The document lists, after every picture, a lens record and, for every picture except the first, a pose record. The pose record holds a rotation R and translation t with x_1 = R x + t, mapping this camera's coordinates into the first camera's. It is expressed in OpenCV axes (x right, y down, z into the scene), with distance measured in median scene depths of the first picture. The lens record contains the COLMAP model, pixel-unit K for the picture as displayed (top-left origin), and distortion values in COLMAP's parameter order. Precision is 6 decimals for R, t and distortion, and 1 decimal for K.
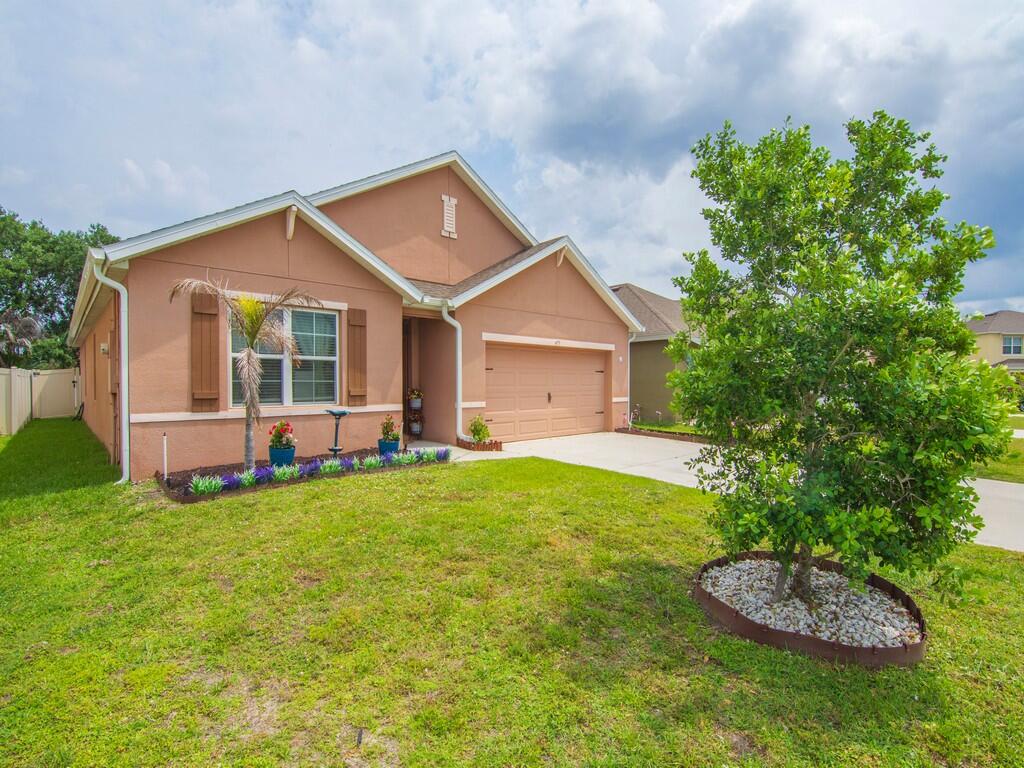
lens RADIAL K [[481.8, 0, 477.8], [0, 481.8, 387.1], [0, 0, 1]] dist [0.000643, 0.000334]
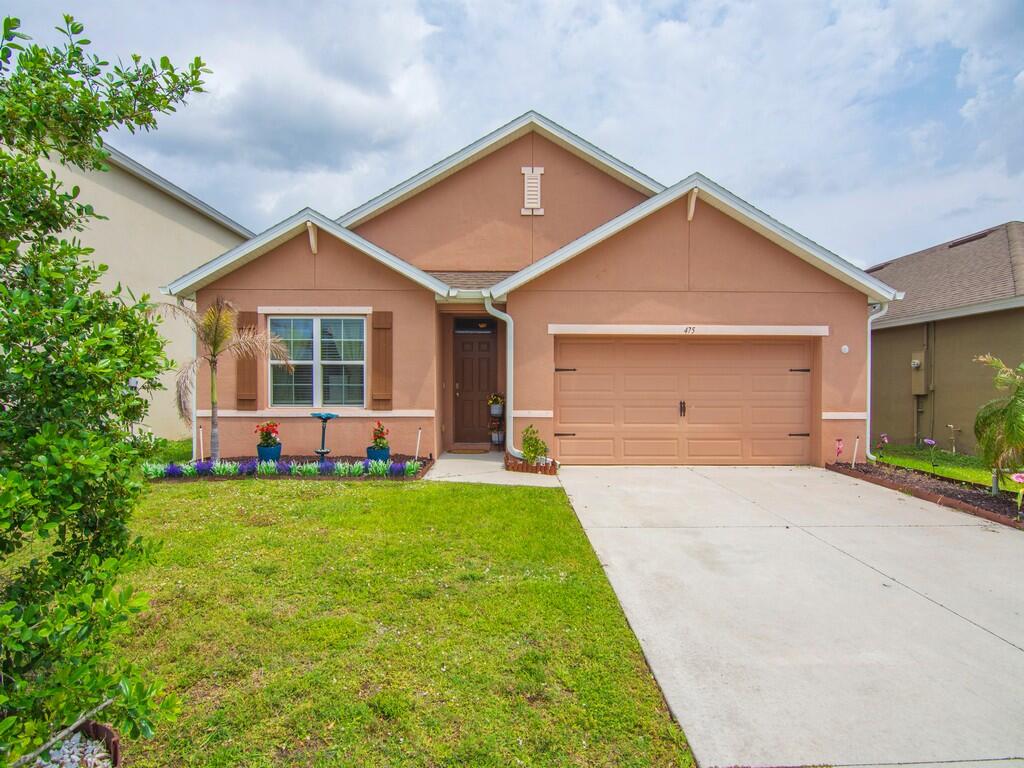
lens RADIAL K [[481.8, 0, 508.9], [0, 481.8, 382.3], [0, 0, 1]] dist [0.000643, 0.000334]
pose [[0.759419, 0.000451, -0.650602, 0.547904], [-0.008602, 0.999919, -0.009347, -0.009873], [0.650545, 0.012695, 0.759361, 0.397047]]
